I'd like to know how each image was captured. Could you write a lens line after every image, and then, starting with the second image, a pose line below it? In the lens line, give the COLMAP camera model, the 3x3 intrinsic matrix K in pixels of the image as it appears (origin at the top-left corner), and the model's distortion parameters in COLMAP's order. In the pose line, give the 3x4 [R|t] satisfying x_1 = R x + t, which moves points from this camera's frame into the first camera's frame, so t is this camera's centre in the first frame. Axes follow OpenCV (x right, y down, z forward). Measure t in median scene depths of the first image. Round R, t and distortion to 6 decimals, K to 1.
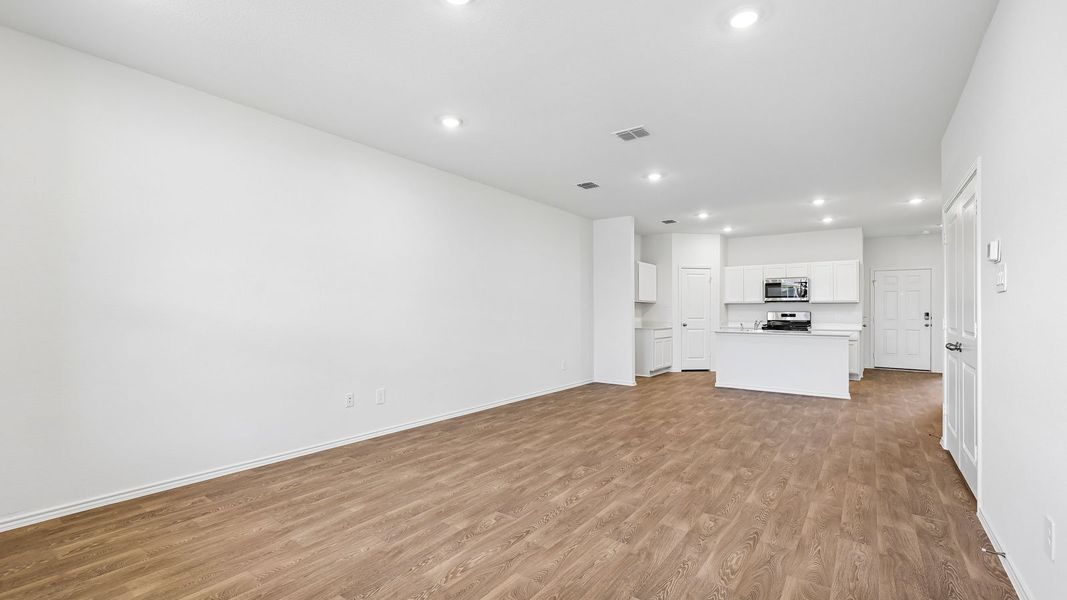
lens RADIAL K [[458.0, 0, 540.1], [0, 458.0, 299.6], [0, 0, 1]] dist [0.006902, -0.001744]
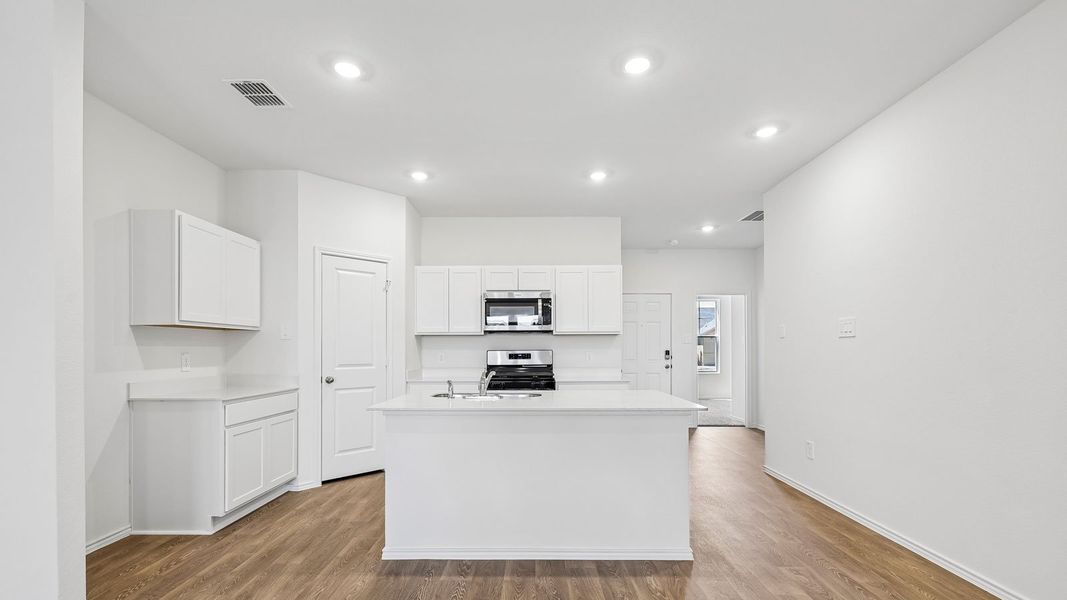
lens RADIAL K [[458.0, 0, 528.2], [0, 458.0, 341.9], [0, 0, 1]] dist [0.006902, -0.001744]
pose [[0.815749, 0.004905, 0.578386, 0.216337], [-0.010938, 0.999916, 0.006948, 0.012104], [-0.578303, -0.011995, 0.815734, 0.524942]]
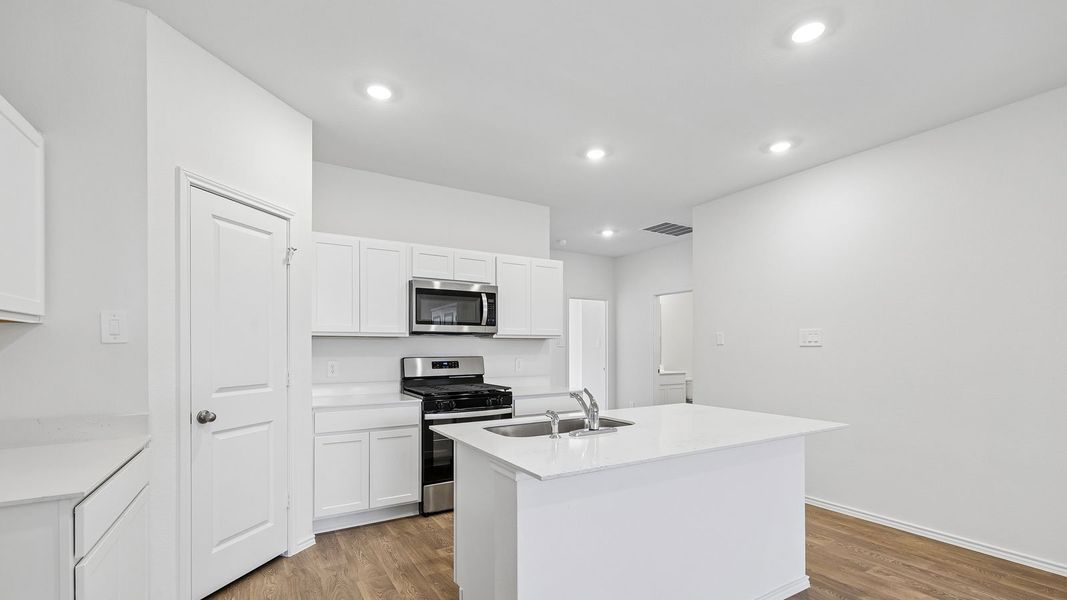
lens RADIAL K [[458.0, 0, 527.8], [0, 458.0, 340.3], [0, 0, 1]] dist [0.006902, -0.001744]
pose [[0.393817, 0.014901, 0.919068, 0.157813], [-0.016711, 0.999819, -0.009050, 0.012981], [-0.919037, -0.011794, 0.393995, 0.751906]]
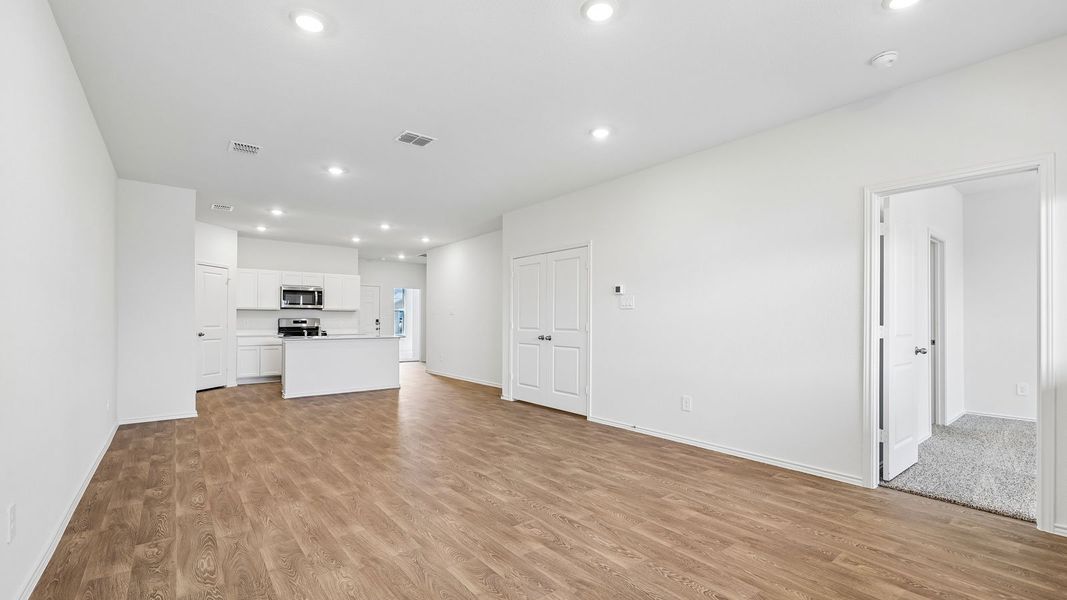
lens RADIAL K [[458.0, 0, 533.6], [0, 458.0, 306.0], [0, 0, 1]] dist [0.006902, -0.001744]
pose [[0.259830, 0.027452, 0.965264, -0.319505], [-0.024832, 0.999455, -0.021740, 0.007870], [-0.965335, -0.018321, 0.260370, 0.226839]]
